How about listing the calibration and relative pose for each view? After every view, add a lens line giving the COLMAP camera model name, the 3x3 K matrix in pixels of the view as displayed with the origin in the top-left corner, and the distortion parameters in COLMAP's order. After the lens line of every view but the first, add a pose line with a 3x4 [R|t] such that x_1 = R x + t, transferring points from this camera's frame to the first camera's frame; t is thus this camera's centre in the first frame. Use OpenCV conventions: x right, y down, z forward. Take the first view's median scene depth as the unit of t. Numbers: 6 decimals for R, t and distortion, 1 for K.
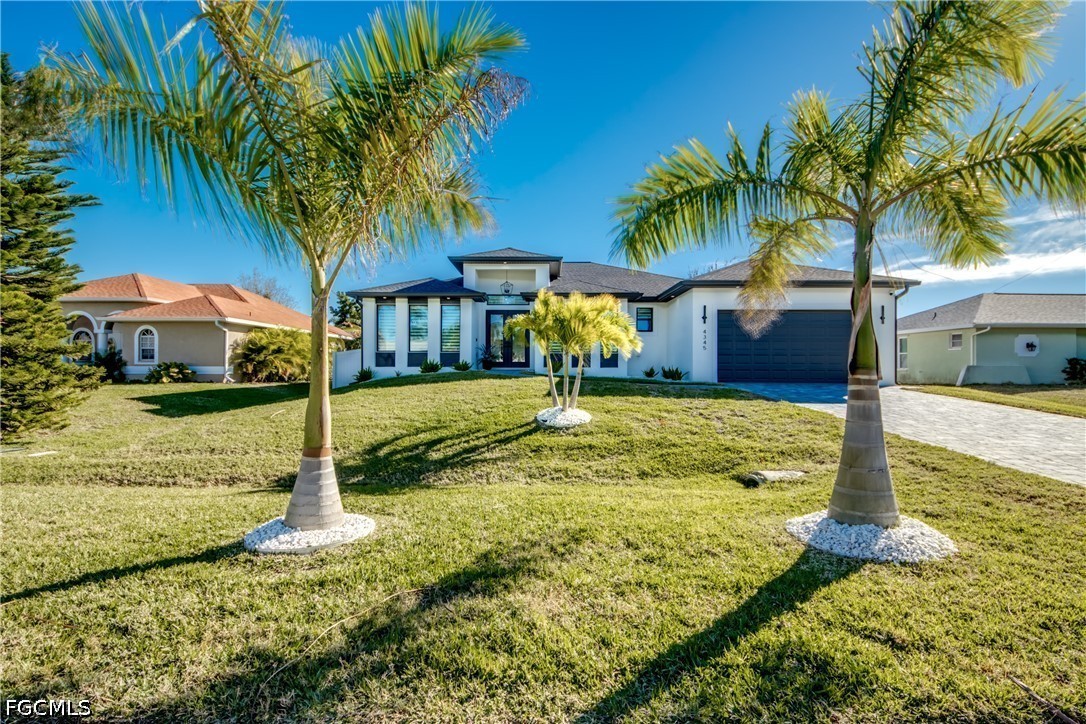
lens RADIAL K [[469.0, 0, 541.2], [0, 469.0, 366.6], [0, 0, 1]] dist [-0.011866, -0.001031]
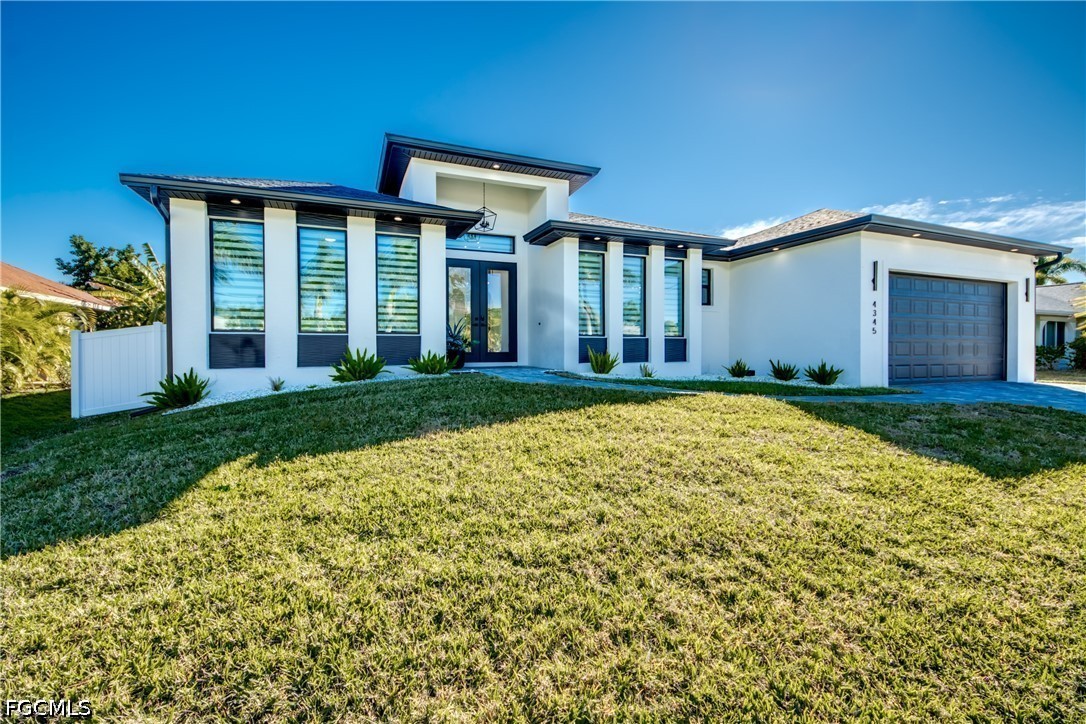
lens RADIAL K [[469.0, 0, 544.7], [0, 469.0, 353.1], [0, 0, 1]] dist [-0.011866, -0.001031]
pose [[0.923983, -0.007378, 0.382362, -0.239093], [0.005449, 0.999966, 0.006126, -0.014276], [-0.382394, -0.003577, 0.923992, 0.512668]]
